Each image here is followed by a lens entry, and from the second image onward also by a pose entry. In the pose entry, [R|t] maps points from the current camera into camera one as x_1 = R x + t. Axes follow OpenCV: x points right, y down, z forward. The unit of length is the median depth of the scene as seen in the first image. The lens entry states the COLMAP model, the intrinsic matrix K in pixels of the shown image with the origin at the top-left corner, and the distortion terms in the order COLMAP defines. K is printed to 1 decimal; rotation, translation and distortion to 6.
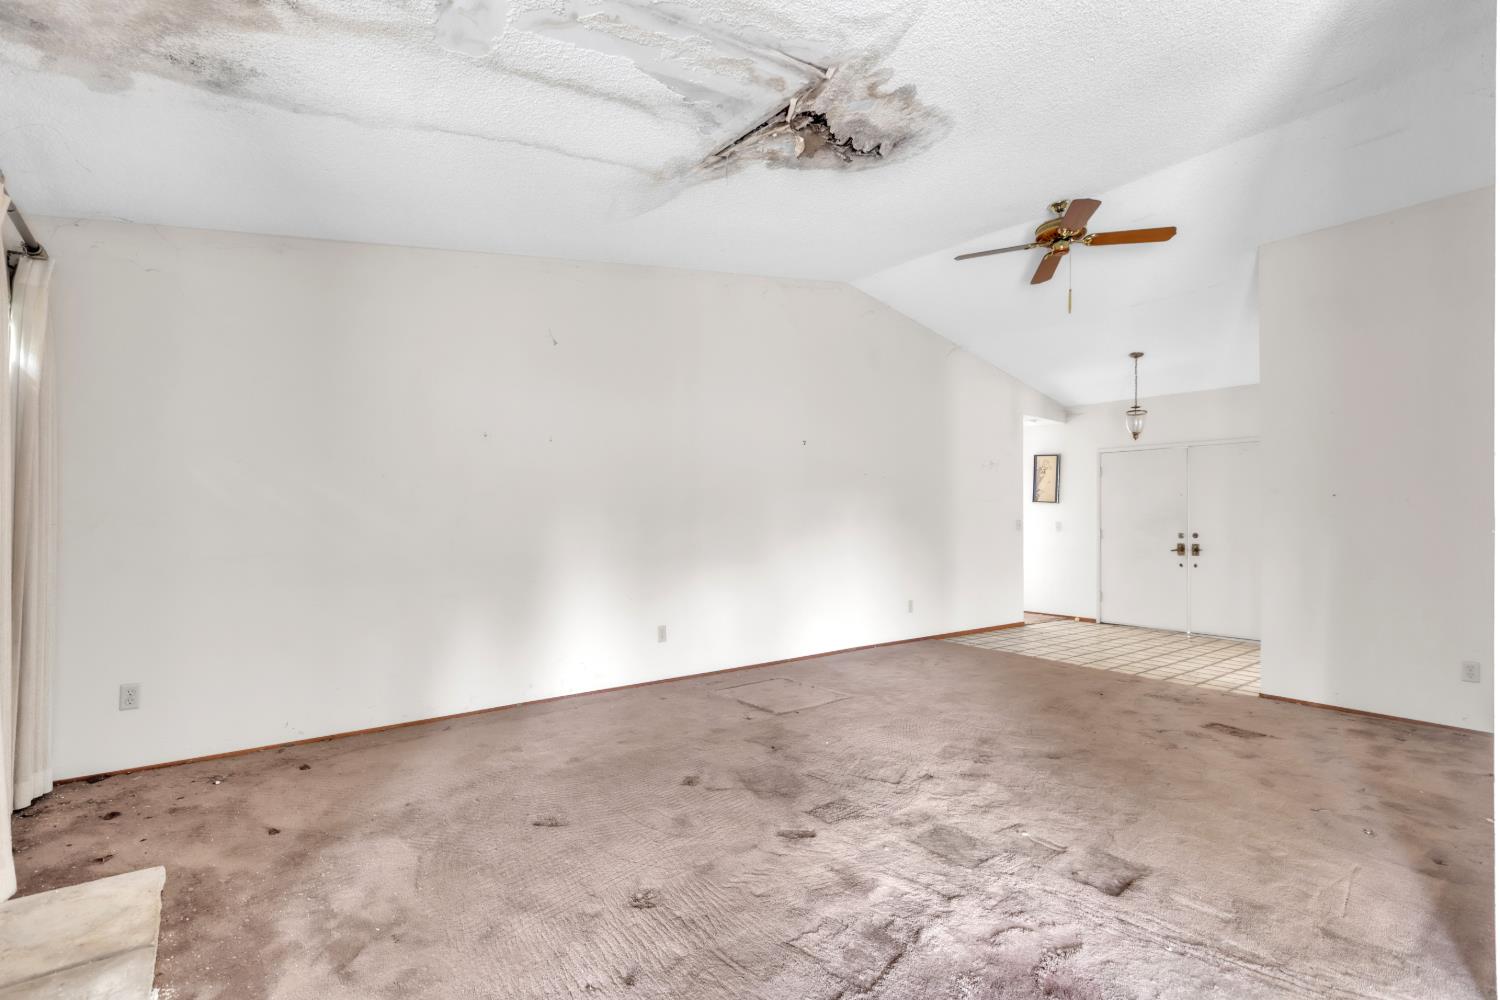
lens RADIAL K [[679.5, 0, 747.3], [0, 679.5, 501.9], [0, 0, 1]] dist [0.000608, 0.000177]
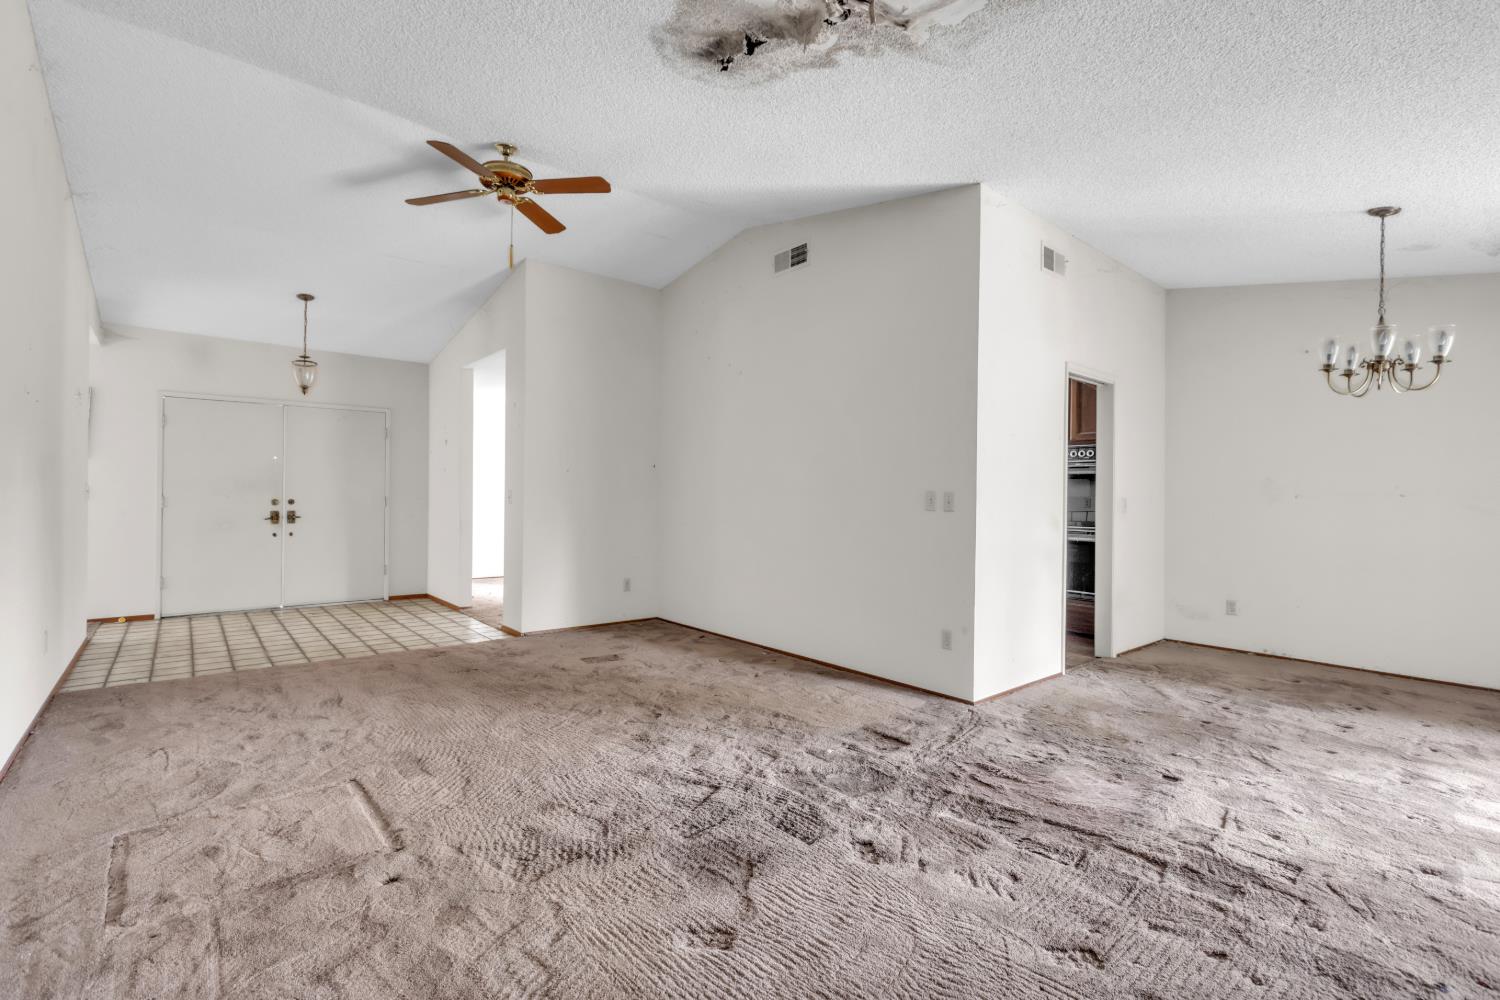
lens RADIAL K [[657.4, 0, 743.2], [0, 657.4, 496.0], [0, 0, 1]] dist [0.015103, 0.000069]
pose [[-0.014047, -0.011237, 0.999838, -0.558788], [-0.042244, 0.999051, 0.010634, 0.011840], [-0.999009, -0.042088, -0.014508, 0.846609]]
